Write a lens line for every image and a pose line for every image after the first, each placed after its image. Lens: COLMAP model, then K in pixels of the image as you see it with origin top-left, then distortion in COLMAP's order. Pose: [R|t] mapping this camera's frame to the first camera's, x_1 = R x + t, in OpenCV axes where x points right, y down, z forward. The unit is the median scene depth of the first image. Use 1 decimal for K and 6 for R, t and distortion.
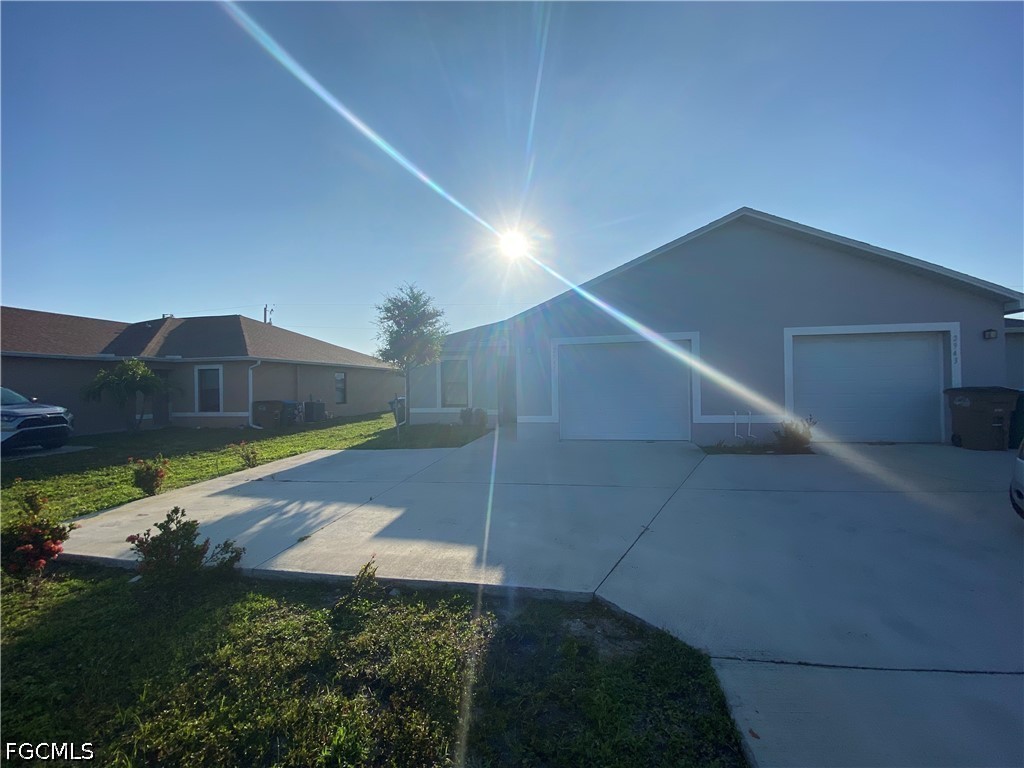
lens RADIAL K [[413.7, 0, 519.3], [0, 413.7, 379.7], [0, 0, 1]] dist [0.003746, -0.011816]
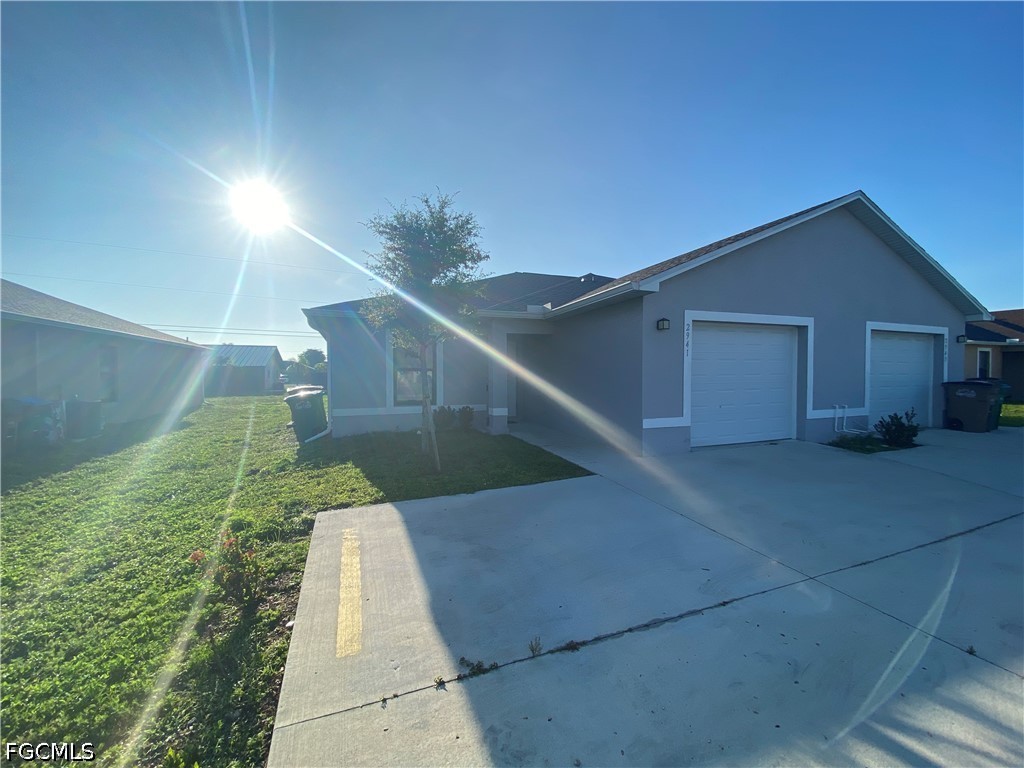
lens RADIAL K [[413.7, 0, 511.1], [0, 413.7, 382.0], [0, 0, 1]] dist [0.003746, -0.011816]
pose [[0.858573, 0.003730, 0.512677, -0.905479], [-0.019917, 0.999461, 0.026084, 0.021331], [-0.512304, -0.032606, 0.858185, 0.853430]]
